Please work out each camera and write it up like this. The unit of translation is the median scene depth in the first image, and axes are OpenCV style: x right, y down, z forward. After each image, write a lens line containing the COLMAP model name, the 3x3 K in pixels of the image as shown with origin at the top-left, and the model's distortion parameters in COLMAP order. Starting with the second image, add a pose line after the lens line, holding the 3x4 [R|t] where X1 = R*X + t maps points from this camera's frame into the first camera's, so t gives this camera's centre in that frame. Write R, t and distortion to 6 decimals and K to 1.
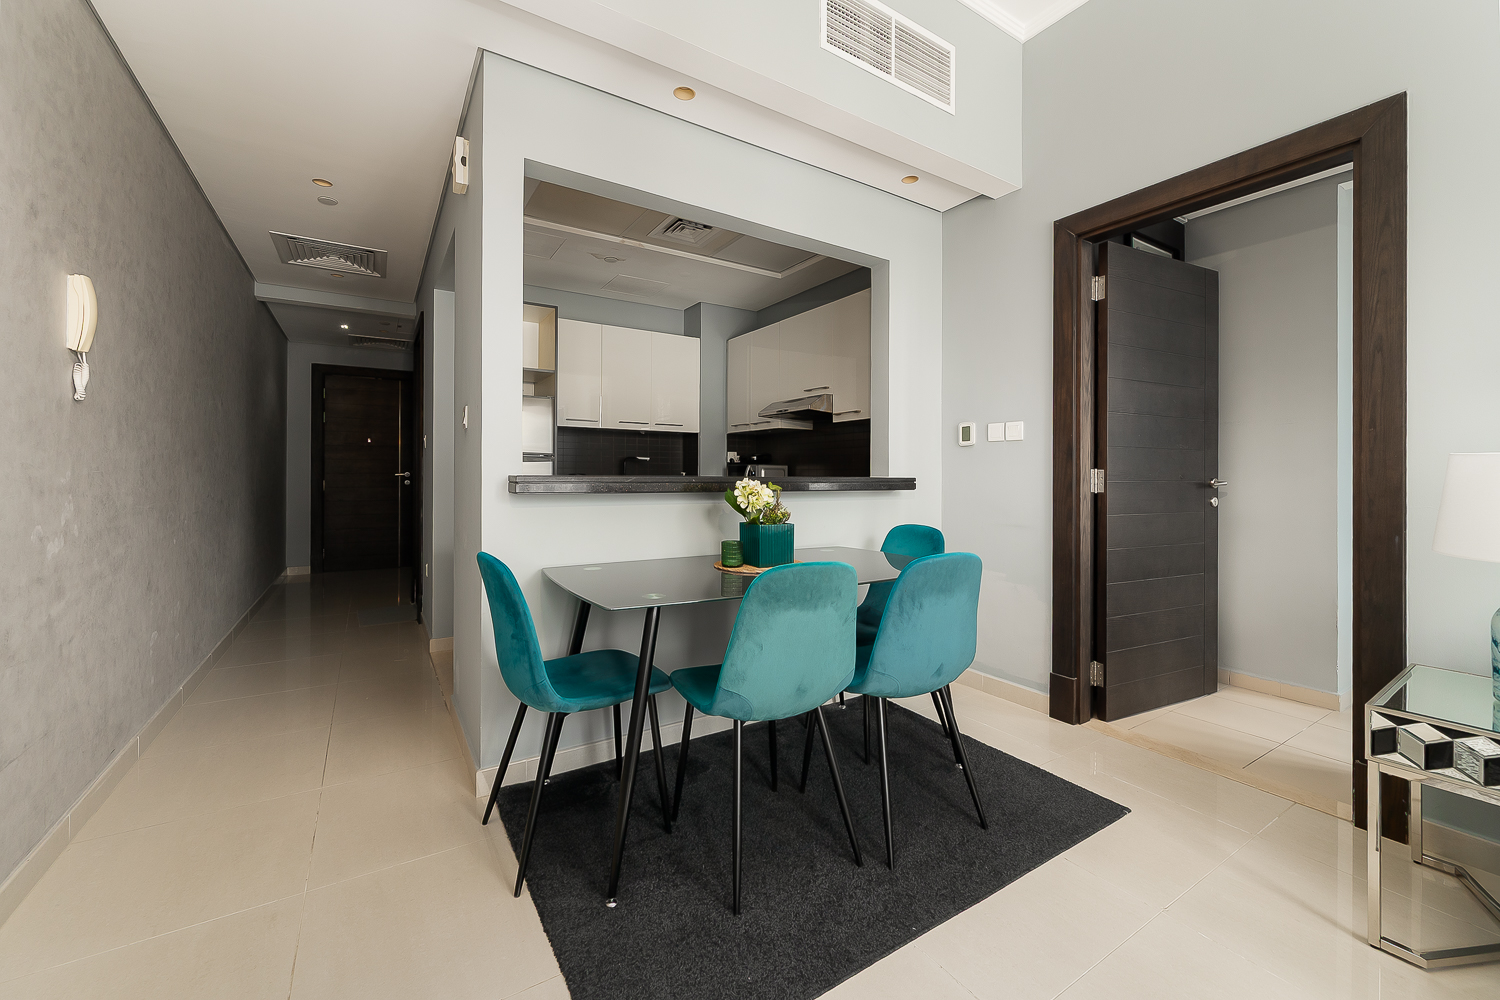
lens RADIAL K [[603.2, 0, 750.4], [0, 603.2, 478.0], [0, 0, 1]] dist [0.001330, 0.000171]
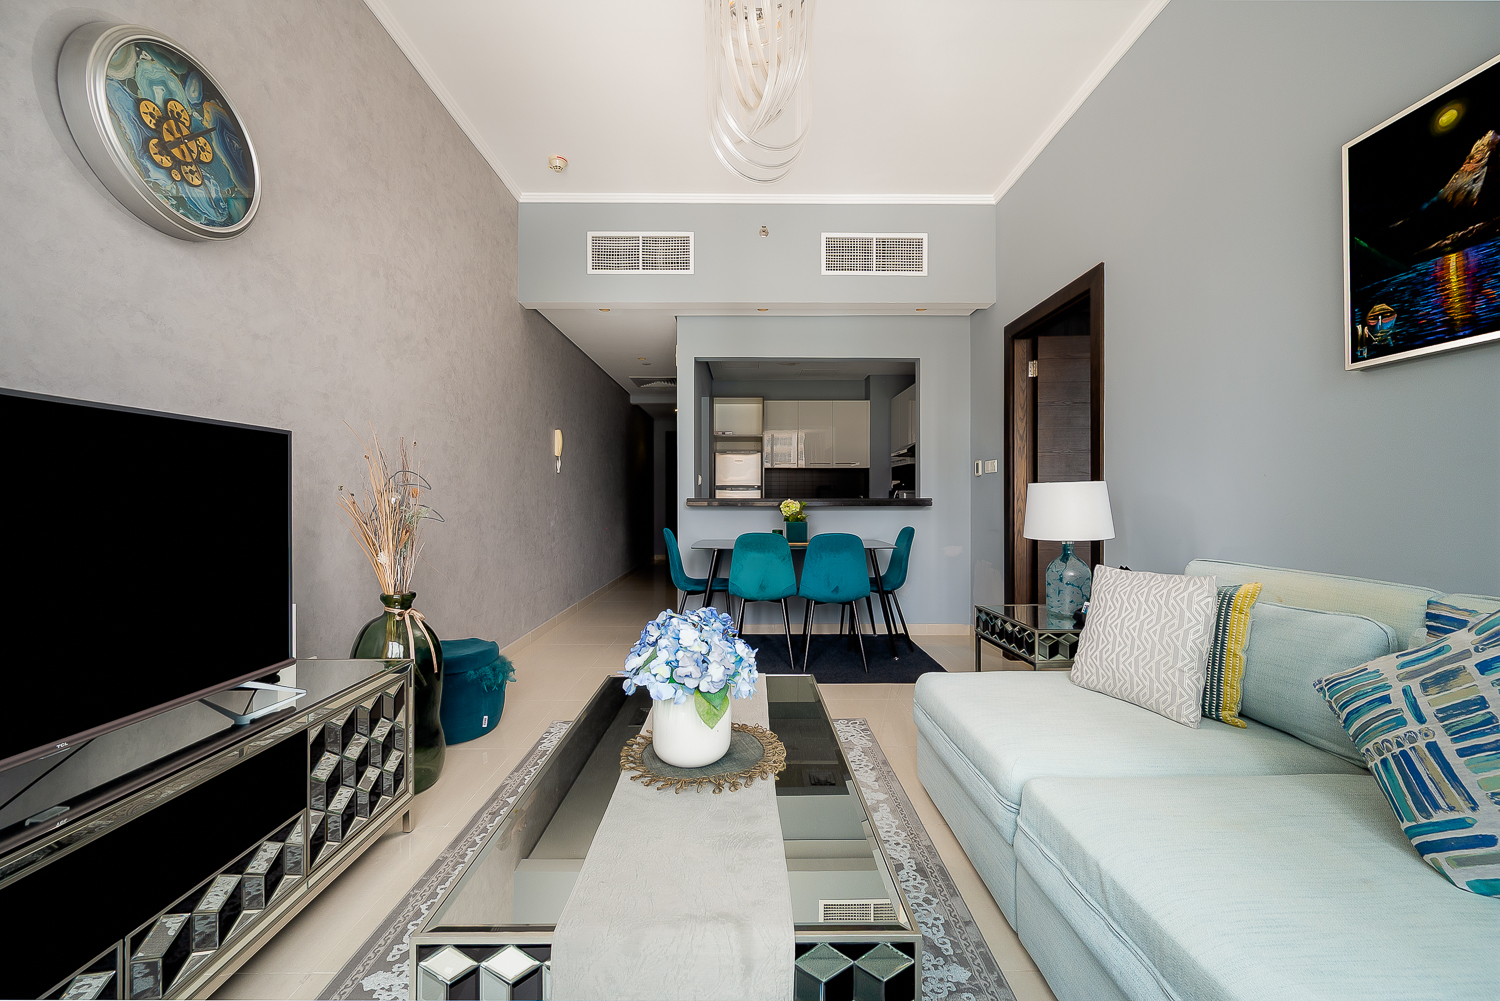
lens RADIAL K [[600.9, 0, 746.2], [0, 600.9, 504.7], [0, 0, 1]] dist [0.000566, 0.000104]
pose [[0.844928, -0.000078, -0.534880, 0.769329], [0.002386, 0.999991, 0.003623, 0.009657], [0.534874, -0.004338, 0.844921, -0.614589]]
